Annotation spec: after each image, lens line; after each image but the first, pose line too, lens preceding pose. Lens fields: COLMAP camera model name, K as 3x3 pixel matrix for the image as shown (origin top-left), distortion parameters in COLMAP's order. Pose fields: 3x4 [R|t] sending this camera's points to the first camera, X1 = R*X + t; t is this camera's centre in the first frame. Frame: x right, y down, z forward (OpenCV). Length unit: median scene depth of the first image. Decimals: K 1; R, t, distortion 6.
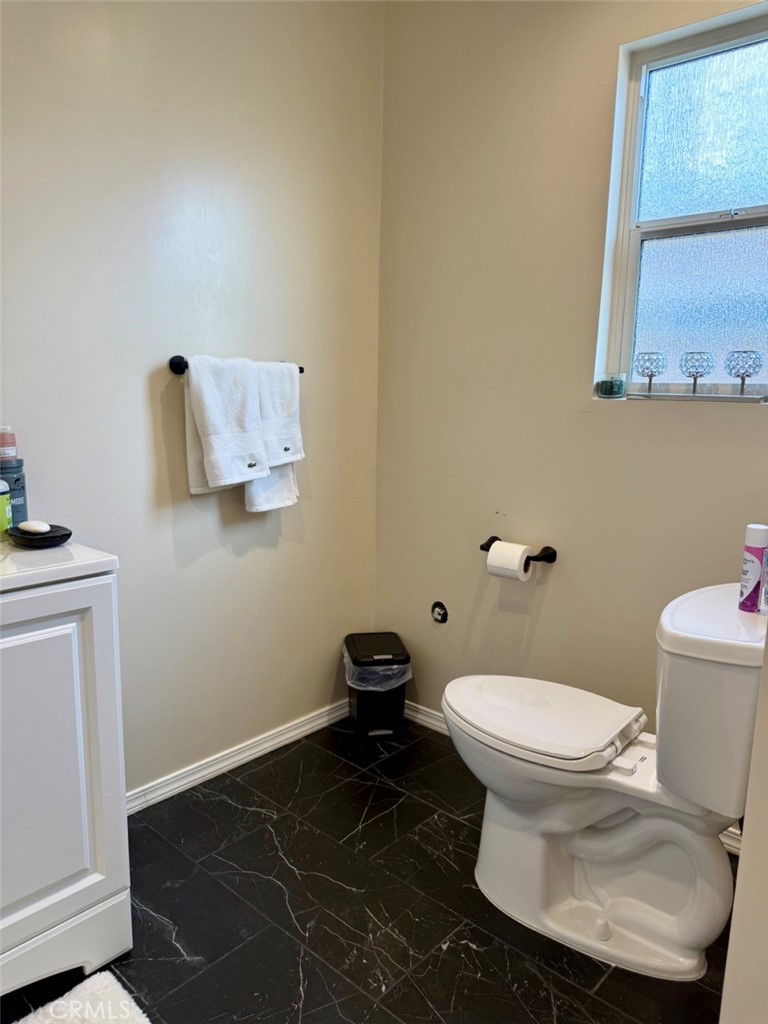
lens RADIAL K [[726.7, 0, 385.1], [0, 726.7, 508.0], [0, 0, 1]] dist [0.062722, -0.085193]
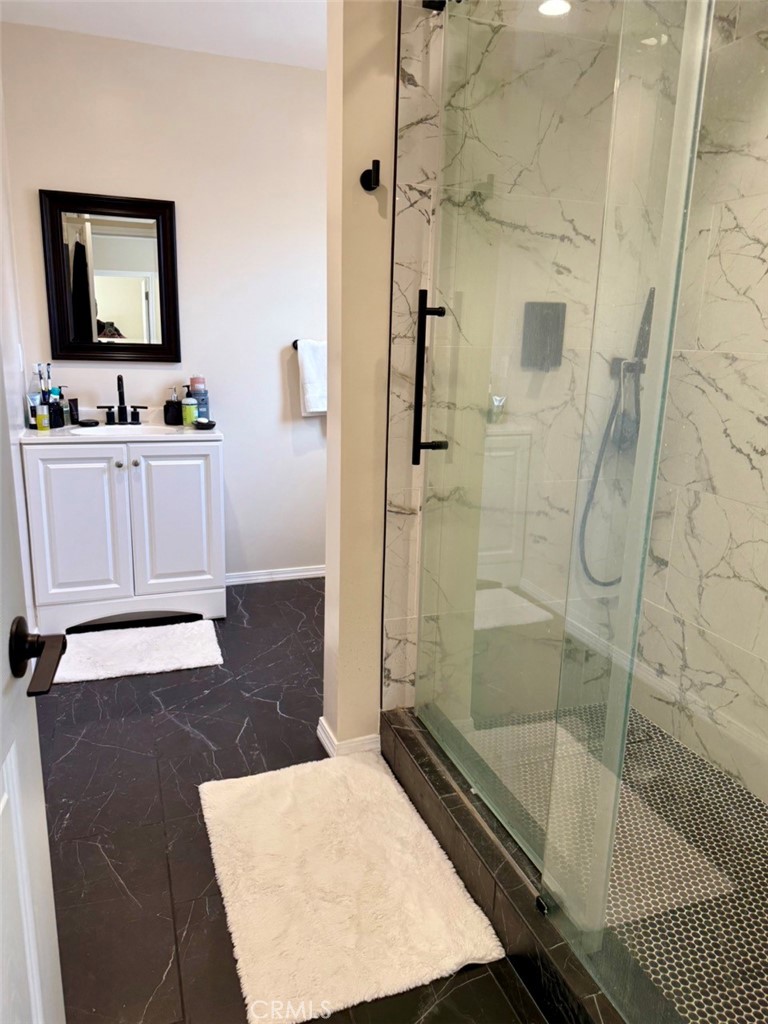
lens RADIAL K [[726.7, 0, 379.8], [0, 726.7, 512.9], [0, 0, 1]] dist [0.062722, -0.085193]
pose [[0.876944, 0.117121, -0.466102, 0.995410], [-0.088893, 0.992645, 0.082183, 0.069948], [0.472300, -0.030637, 0.880906, -0.663108]]
